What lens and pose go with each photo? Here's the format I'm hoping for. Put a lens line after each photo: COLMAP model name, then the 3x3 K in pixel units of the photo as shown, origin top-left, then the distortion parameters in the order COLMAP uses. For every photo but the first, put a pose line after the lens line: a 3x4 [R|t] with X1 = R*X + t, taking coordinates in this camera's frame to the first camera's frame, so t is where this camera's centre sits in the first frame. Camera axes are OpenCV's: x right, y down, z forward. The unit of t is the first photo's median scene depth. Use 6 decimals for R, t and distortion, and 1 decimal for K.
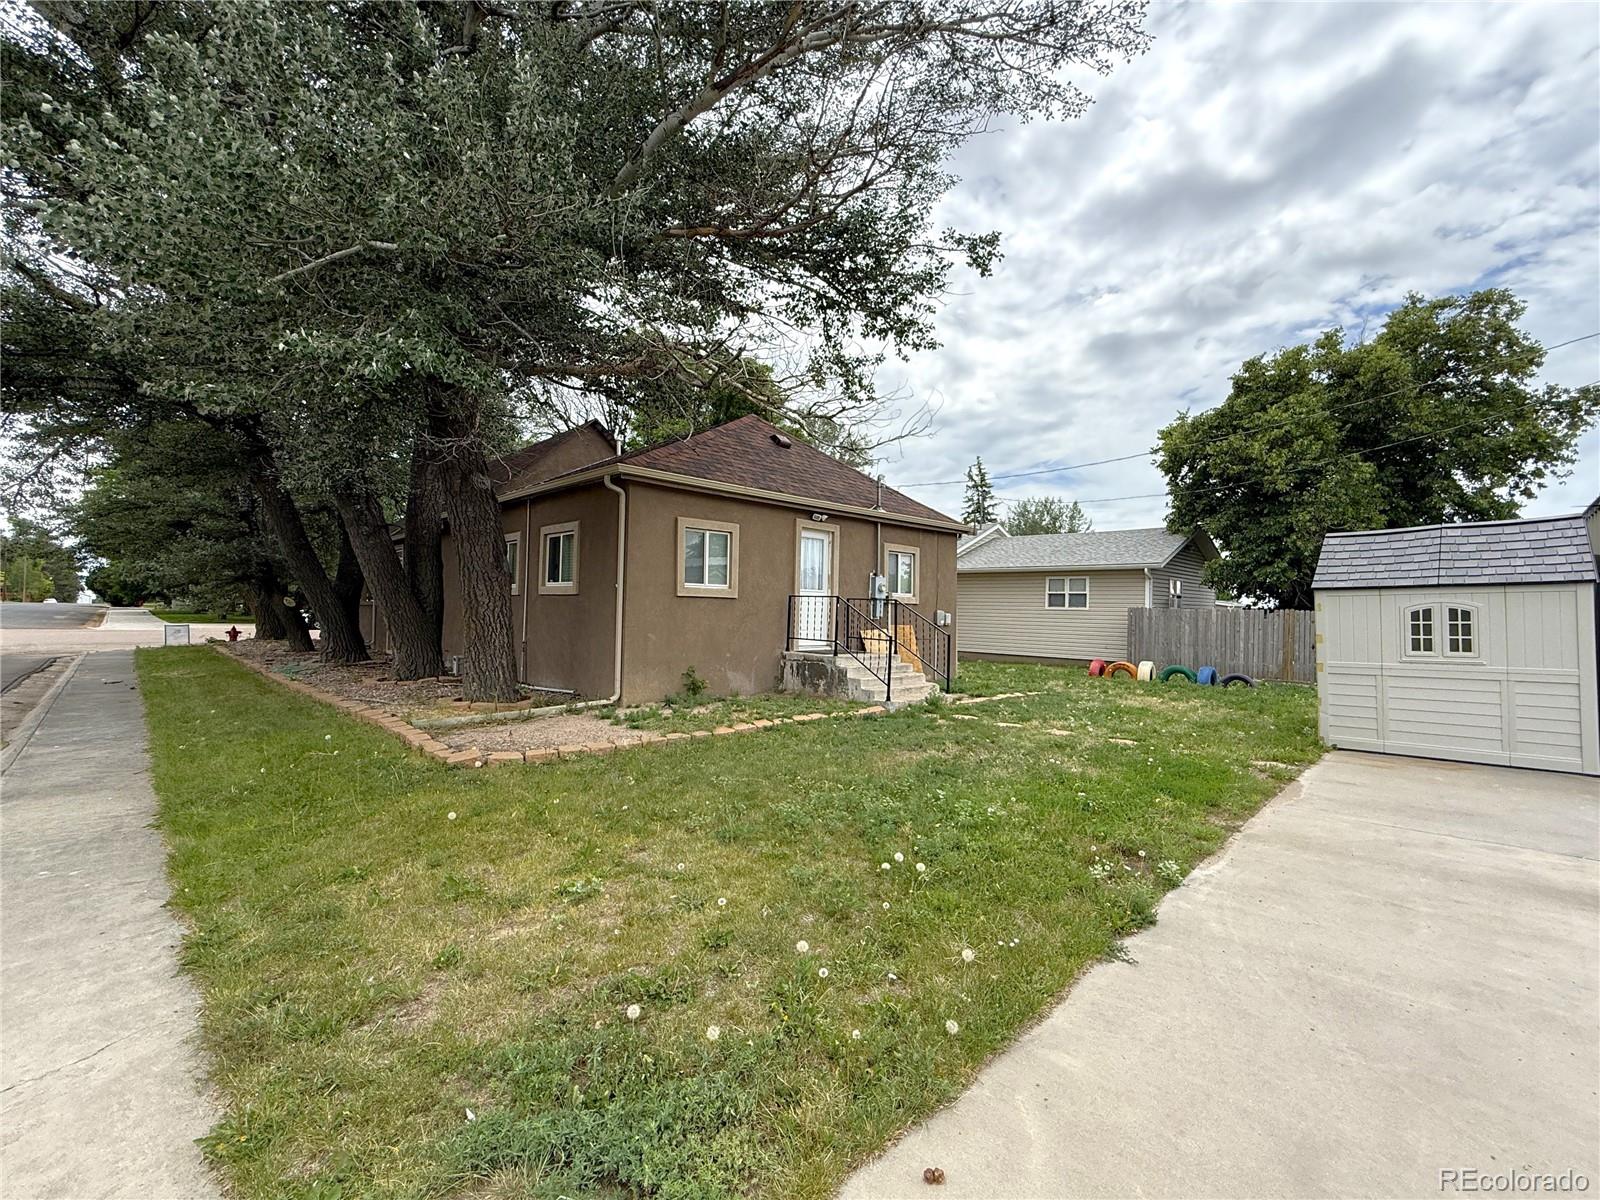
lens RADIAL K [[679.5, 0, 803.6], [0, 679.5, 598.1], [0, 0, 1]] dist [0.006092, -0.001803]
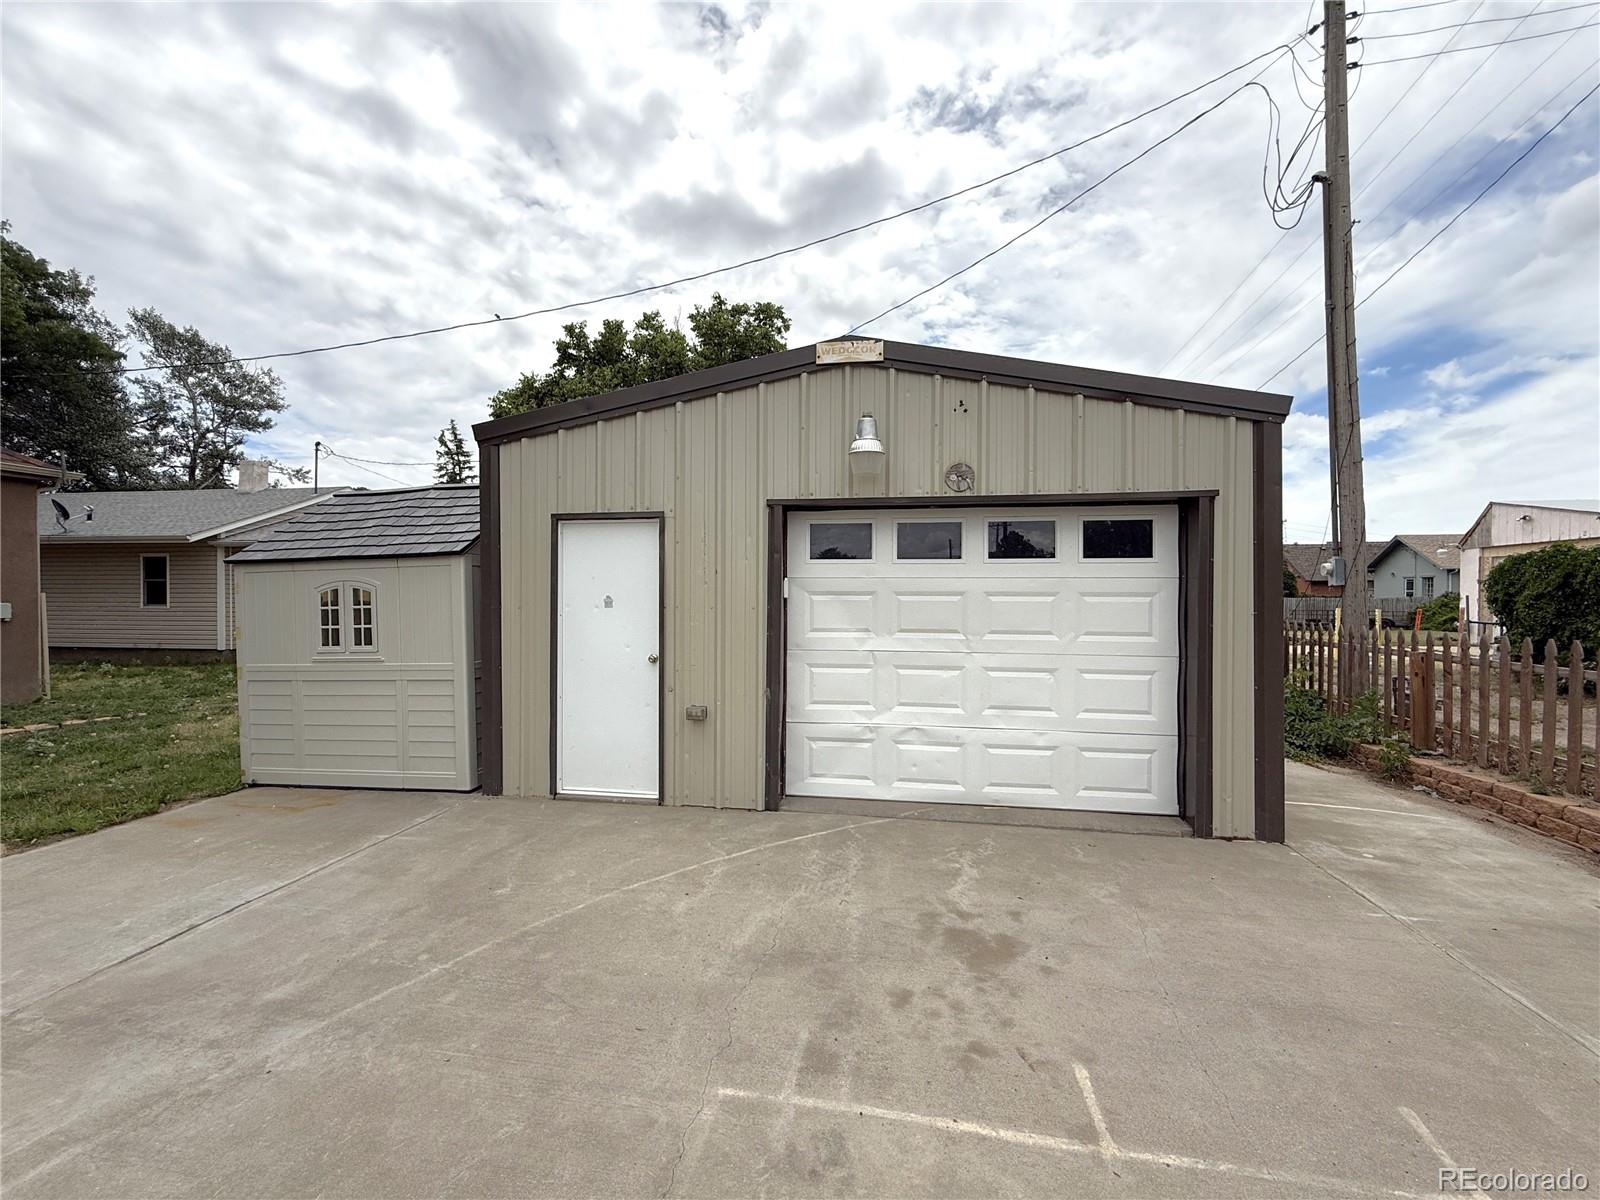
lens RADIAL K [[679.5, 0, 802.1], [0, 679.5, 604.5], [0, 0, 1]] dist [0.006092, -0.001803]
pose [[0.817938, -0.024243, 0.574795, 0.399438], [0.004215, 0.999337, 0.036152, 0.003317], [-0.575291, -0.027148, 0.817498, 0.042737]]
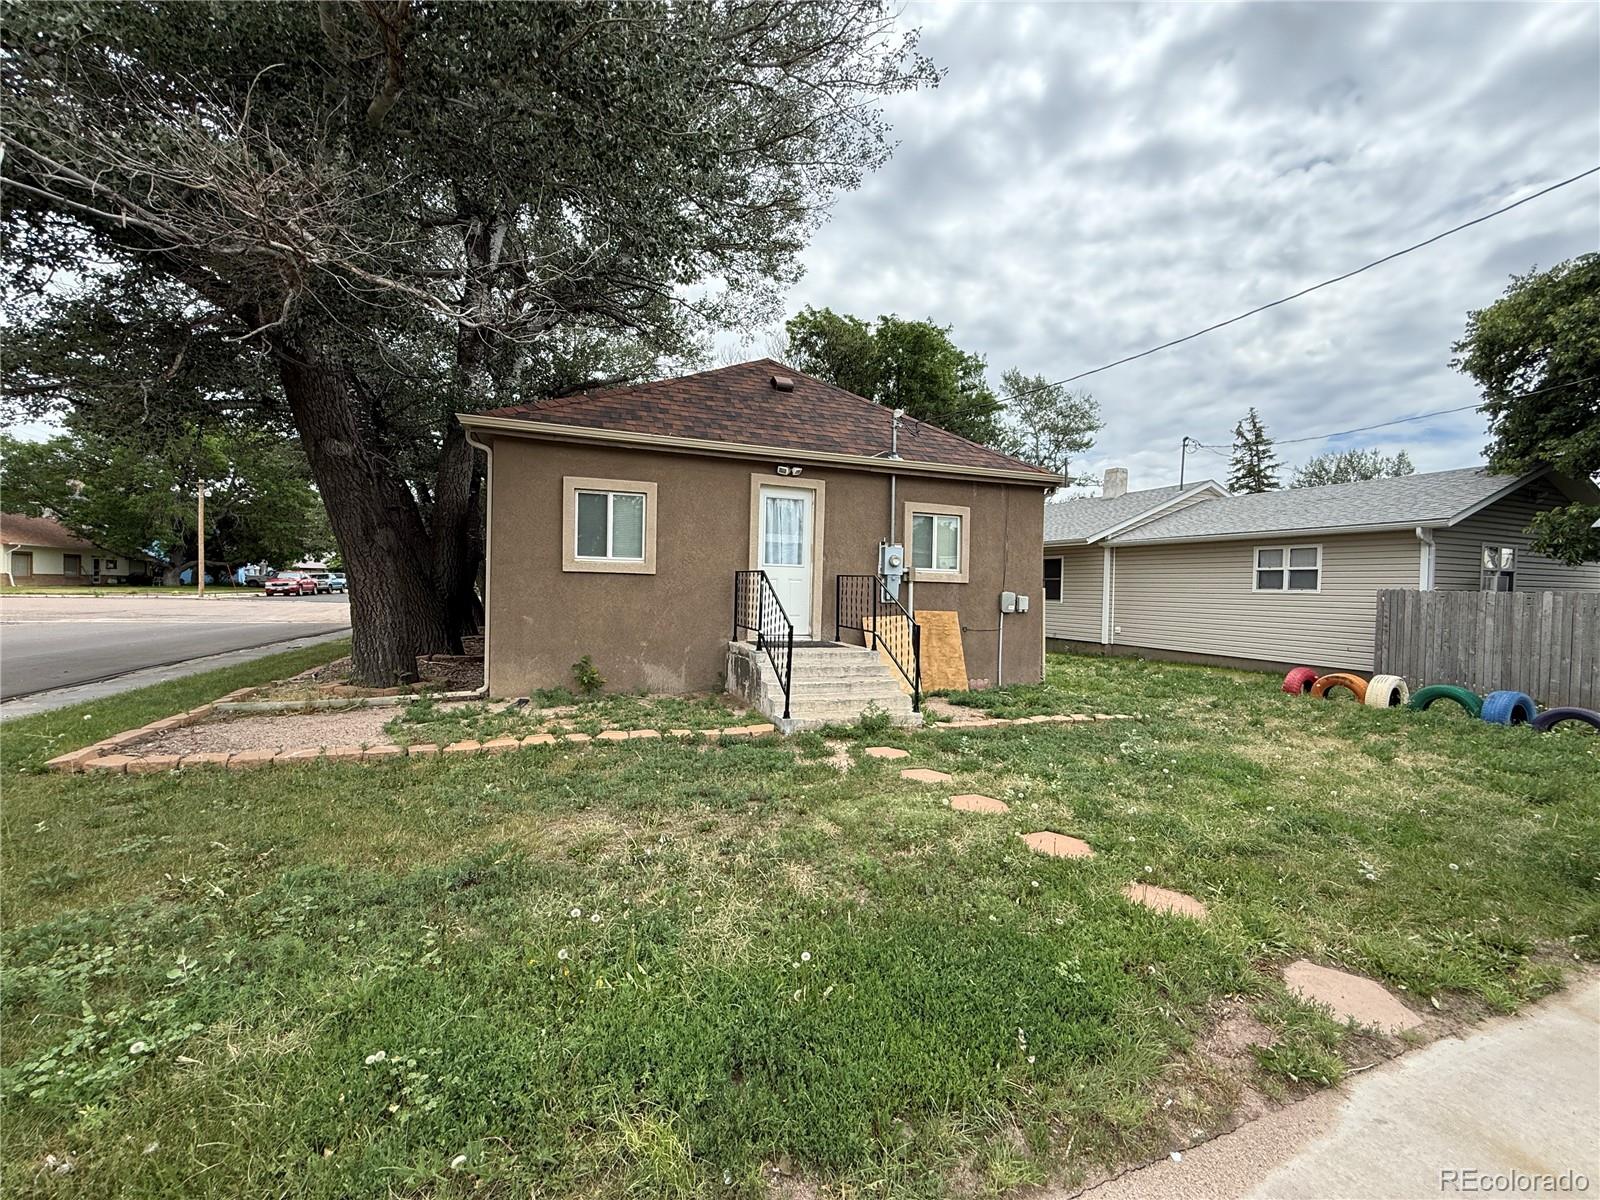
lens RADIAL K [[637.3, 0, 806.0], [0, 637.3, 599.0], [0, 0, 1]] dist [-0.000909, 0.001301]
pose [[0.914981, 0.006477, -0.403444, 0.267709], [0.002993, 0.999735, 0.022837, 0.008939], [0.403485, -0.022102, 0.914719, 0.268581]]
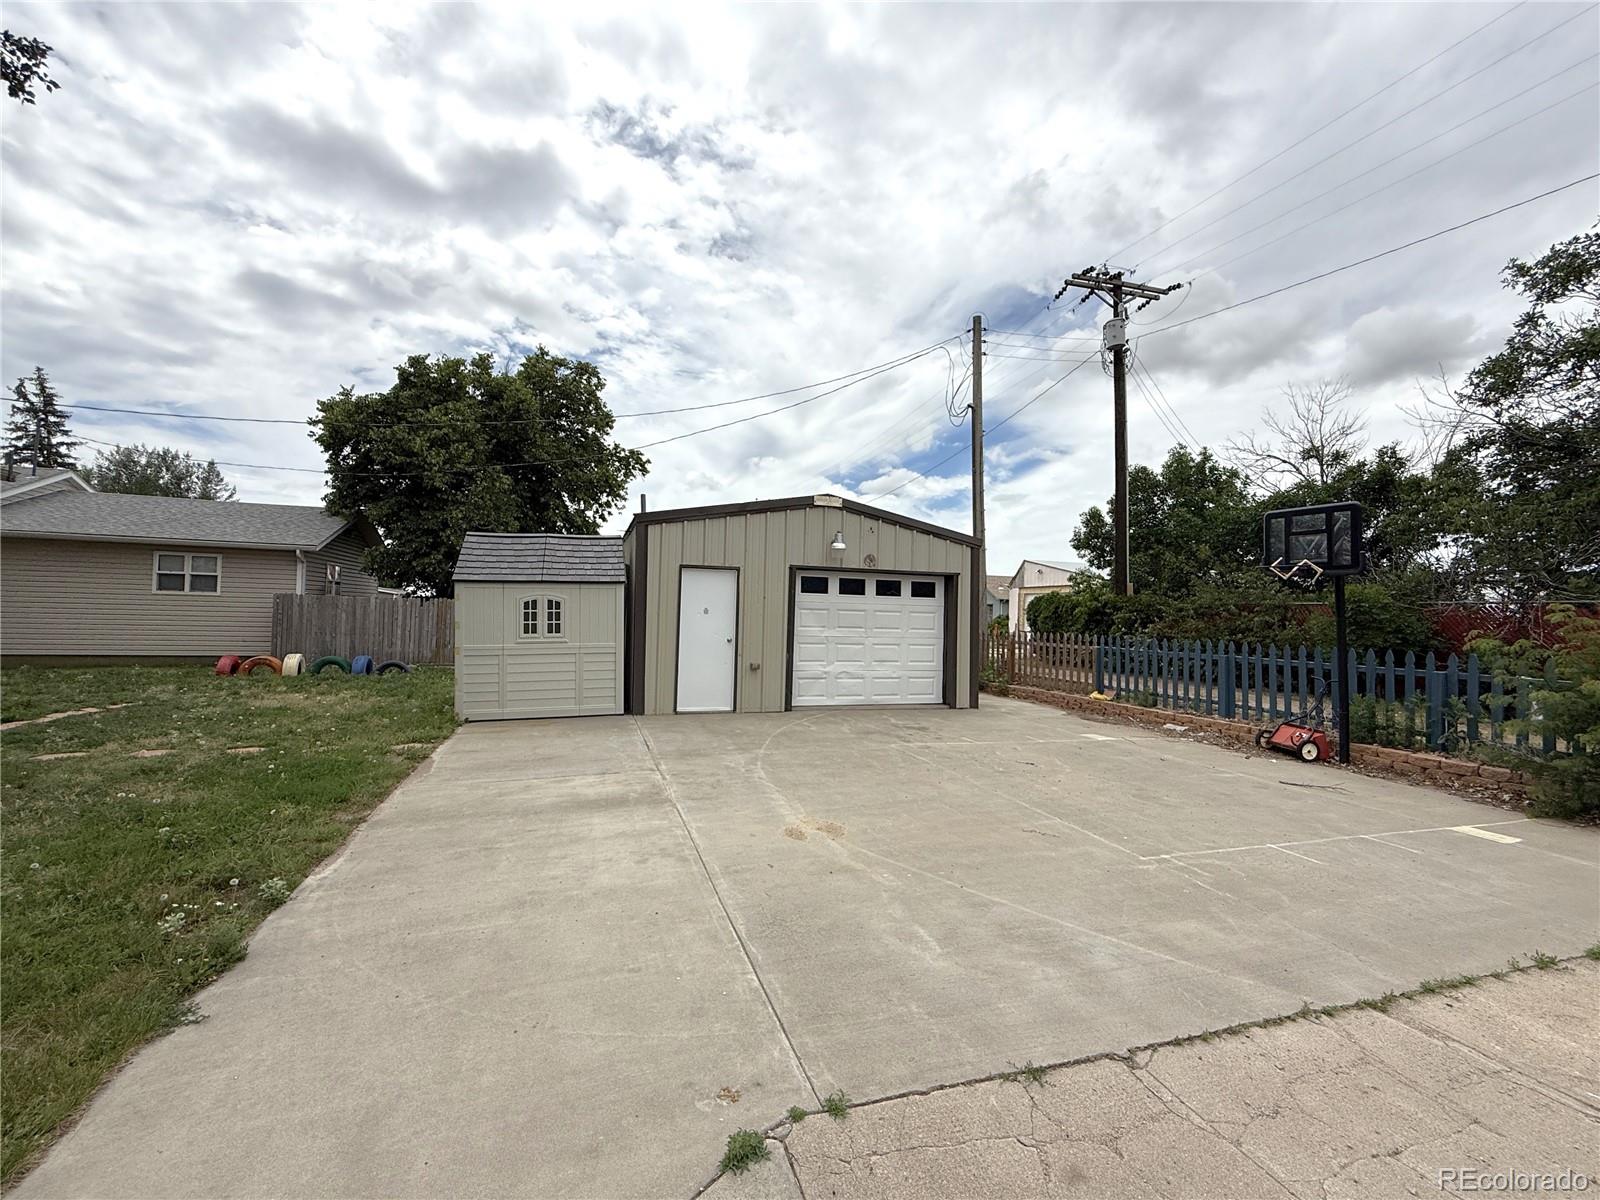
lens RADIAL K [[679.5, 0, 798.1], [0, 679.5, 601.2], [0, 0, 1]] dist [0.006092, -0.001803]
pose [[0.462563, 0.009696, 0.886533, 0.013078], [-0.030521, 0.999522, 0.004993, -0.001178], [-0.886061, -0.029367, 0.462638, -0.004121]]
